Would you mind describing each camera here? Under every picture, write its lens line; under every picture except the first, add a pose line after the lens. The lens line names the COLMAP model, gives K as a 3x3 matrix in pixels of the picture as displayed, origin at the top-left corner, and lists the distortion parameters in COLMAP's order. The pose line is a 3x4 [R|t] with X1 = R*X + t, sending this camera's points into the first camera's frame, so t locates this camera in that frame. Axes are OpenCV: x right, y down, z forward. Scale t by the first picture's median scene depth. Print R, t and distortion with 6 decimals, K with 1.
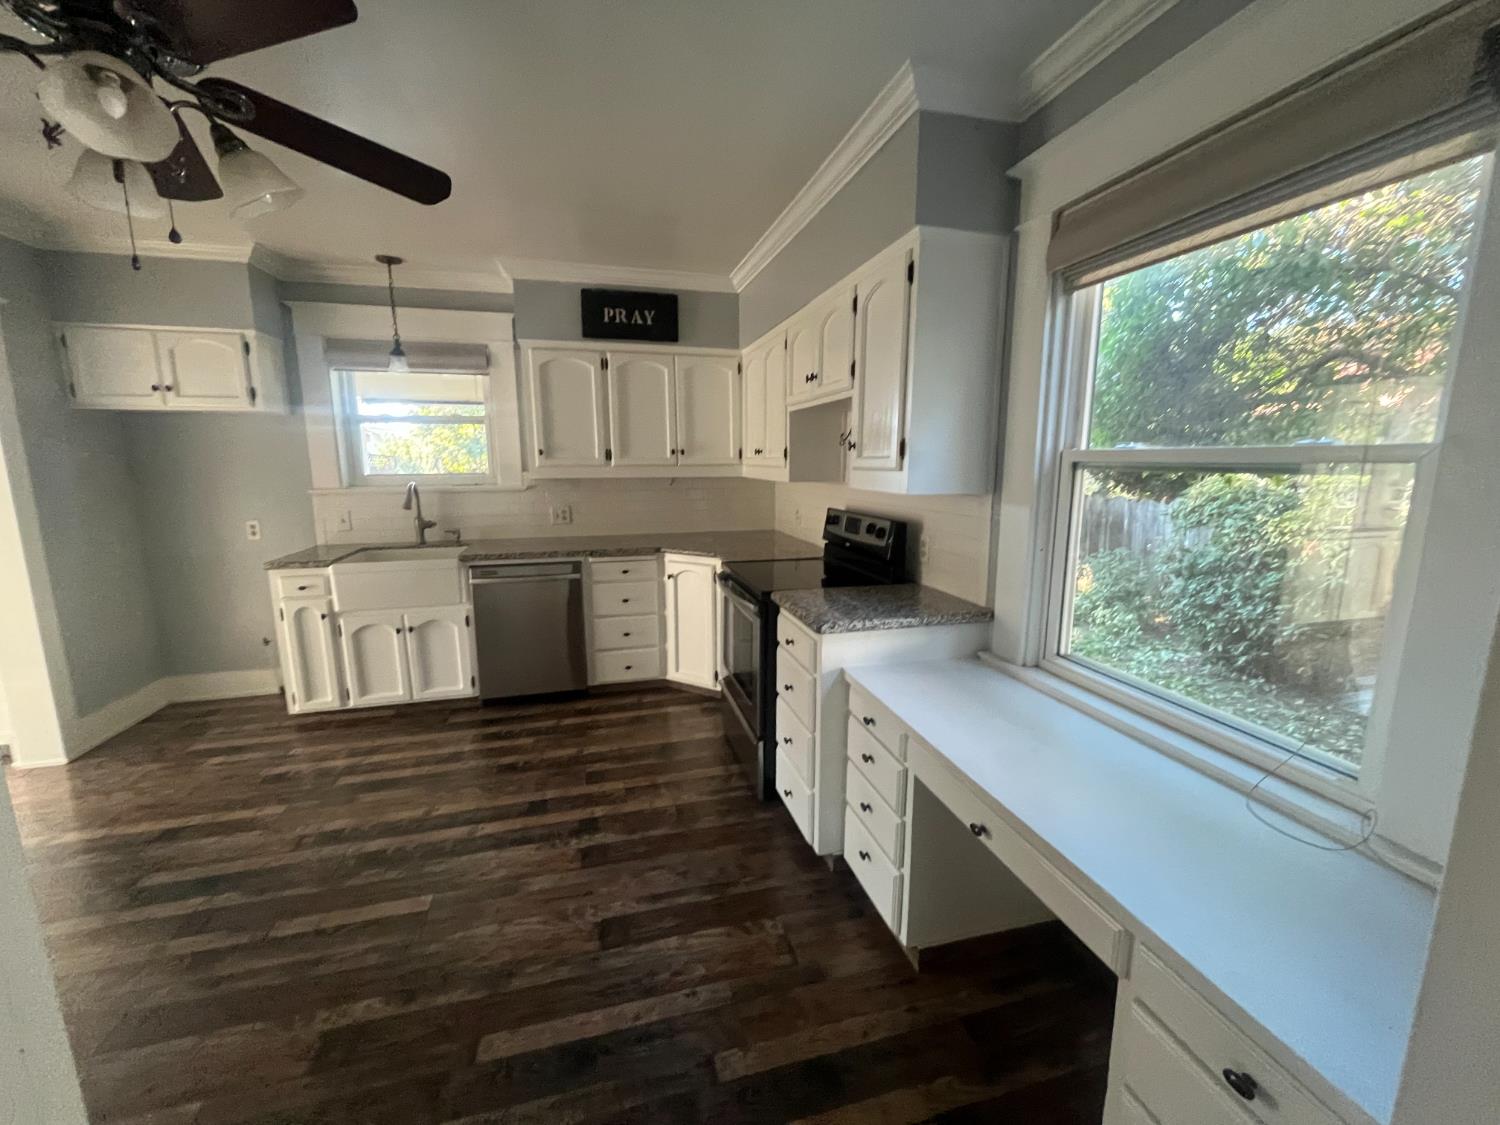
lens RADIAL K [[602.8, 0, 746.1], [0, 602.8, 562.6], [0, 0, 1]] dist [-0.000071, -0.001229]
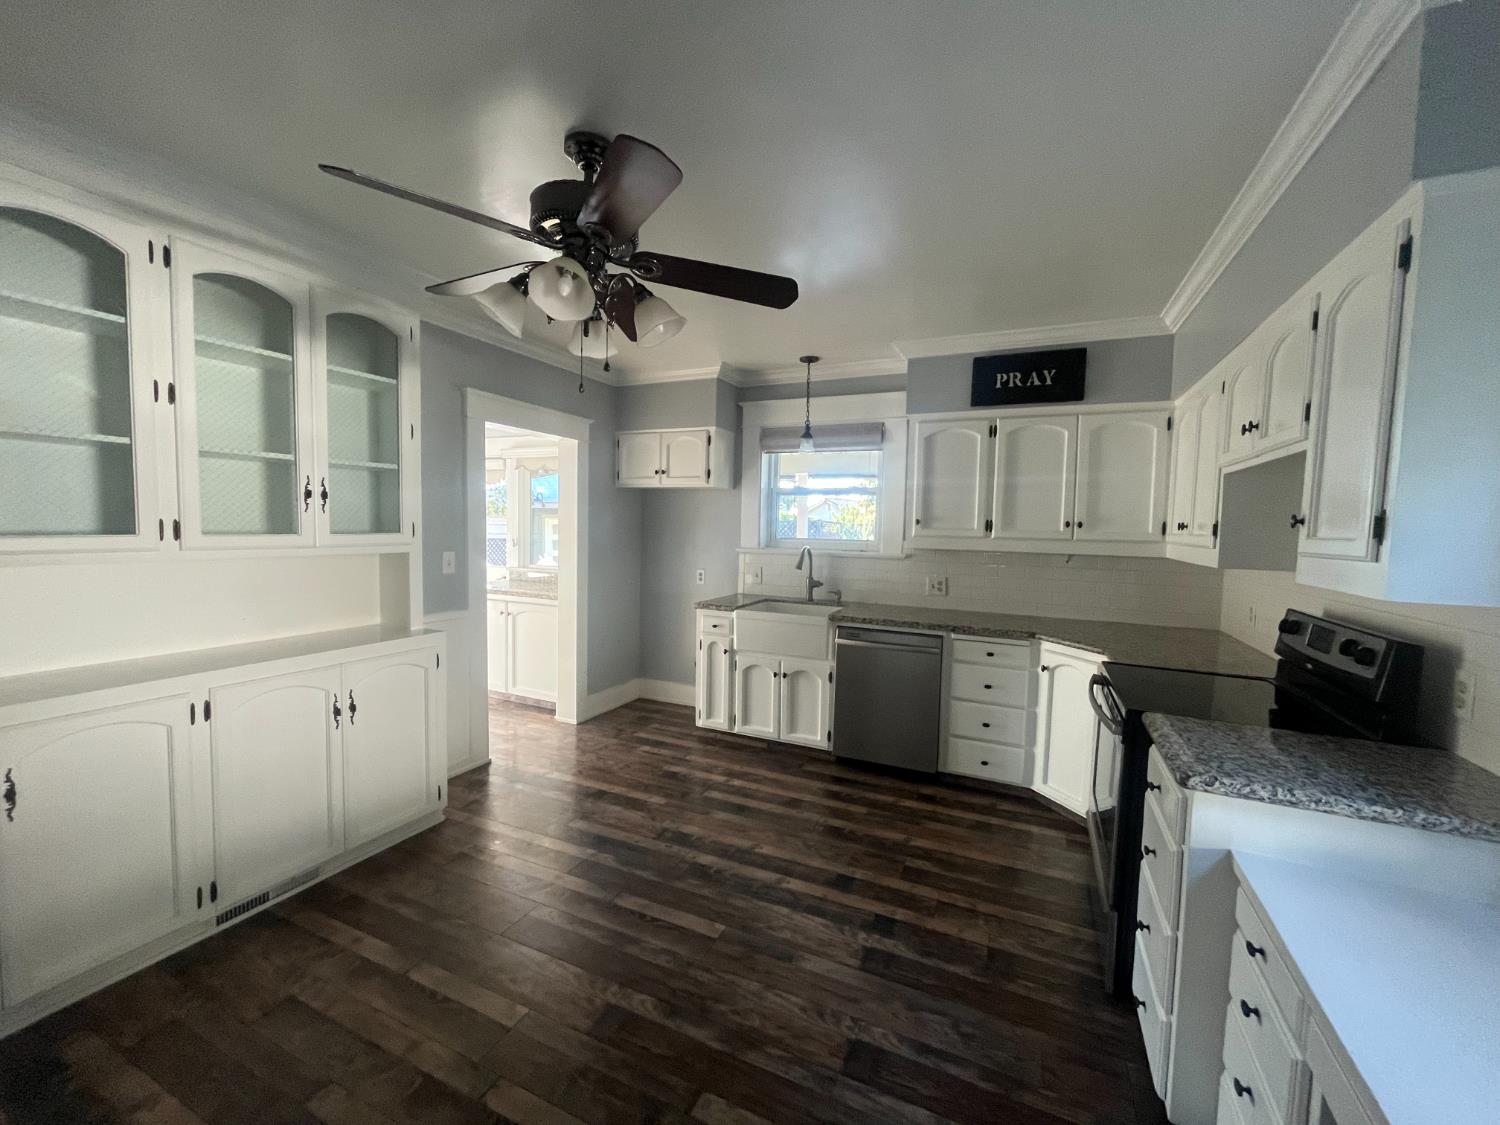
lens RADIAL K [[602.8, 0, 748.4], [0, 602.8, 562.8], [0, 0, 1]] dist [-0.000071, -0.001229]
pose [[0.767939, 0.062053, -0.637510, 0.102991], [-0.133611, 0.988920, -0.064689, -0.016207], [0.626433, 0.134856, 0.767721, 0.076176]]
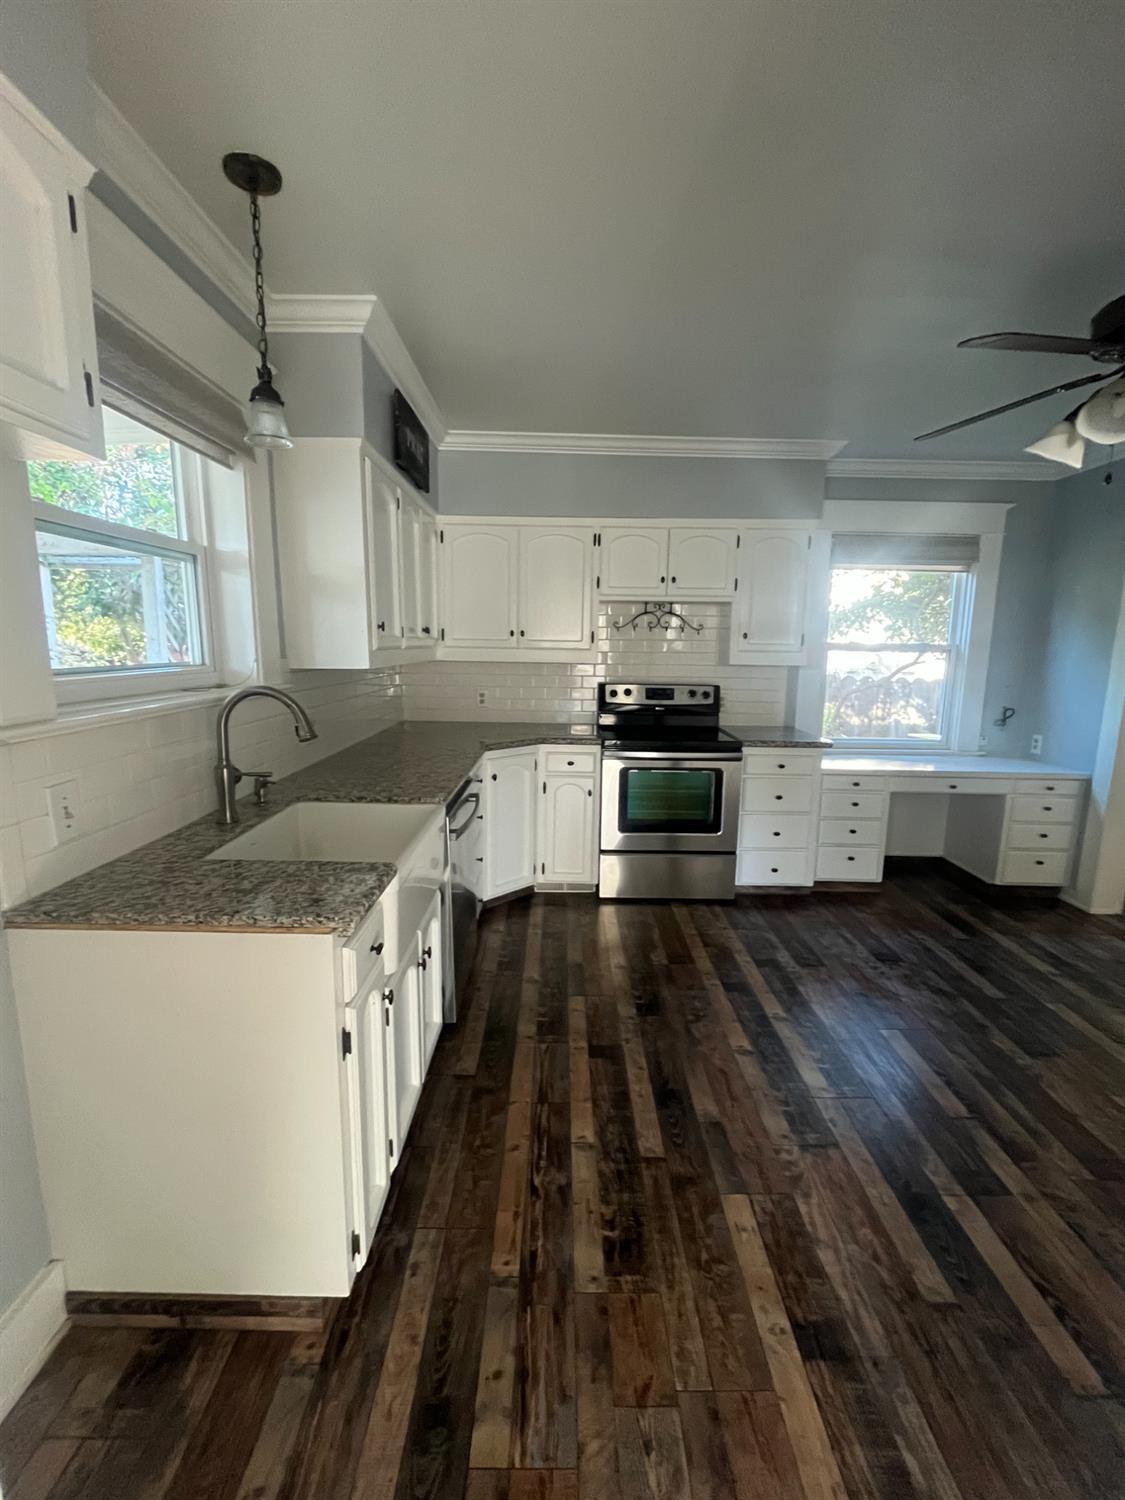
lens RADIAL K [[637.4, 0, 569.3], [0, 637.4, 750.2], [0, 0, 1]] dist [0.002800, -0.000205]
pose [[0.253693, -0.154246, 0.954907, -1.155812], [0.148473, 0.981715, 0.119131, -0.129144], [-0.955822, 0.111555, 0.271955, 0.781871]]
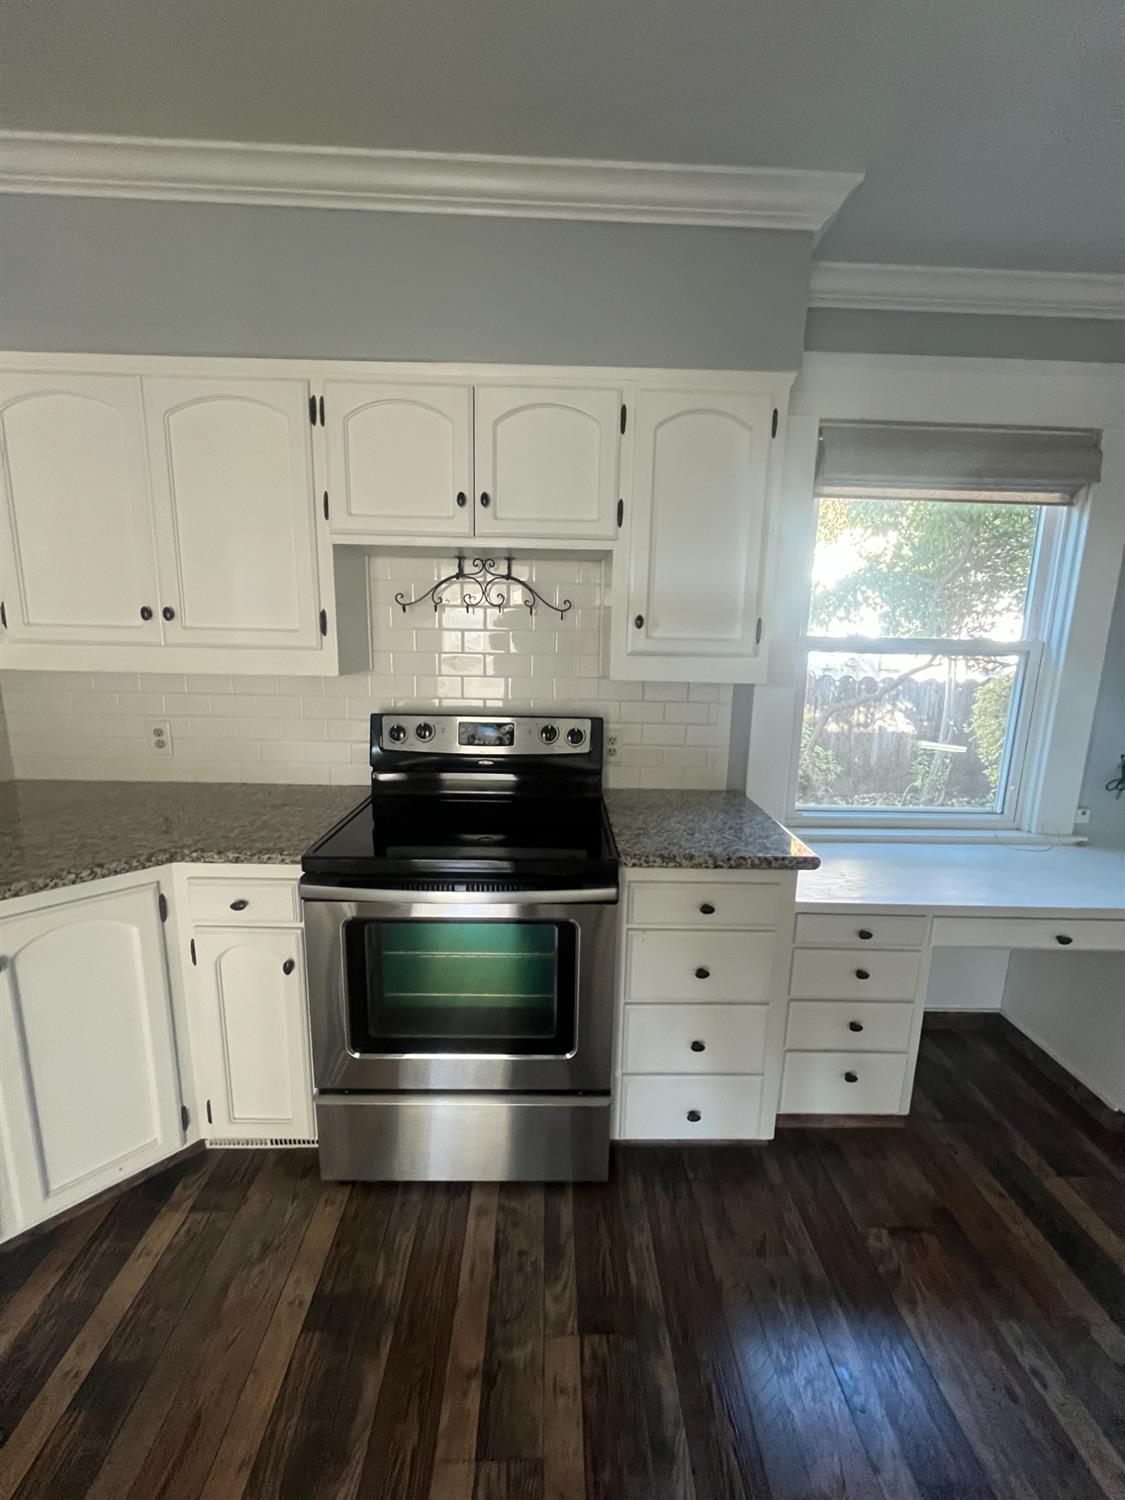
lens RADIAL K [[602.8, 0, 568.9], [0, 602.8, 747.6], [0, 0, 1]] dist [-0.000071, -0.001229]
pose [[0.234362, -0.173397, 0.956560, -0.432302], [0.144000, 0.979302, 0.142239, -0.123497], [-0.961425, 0.104410, 0.254481, 0.699830]]
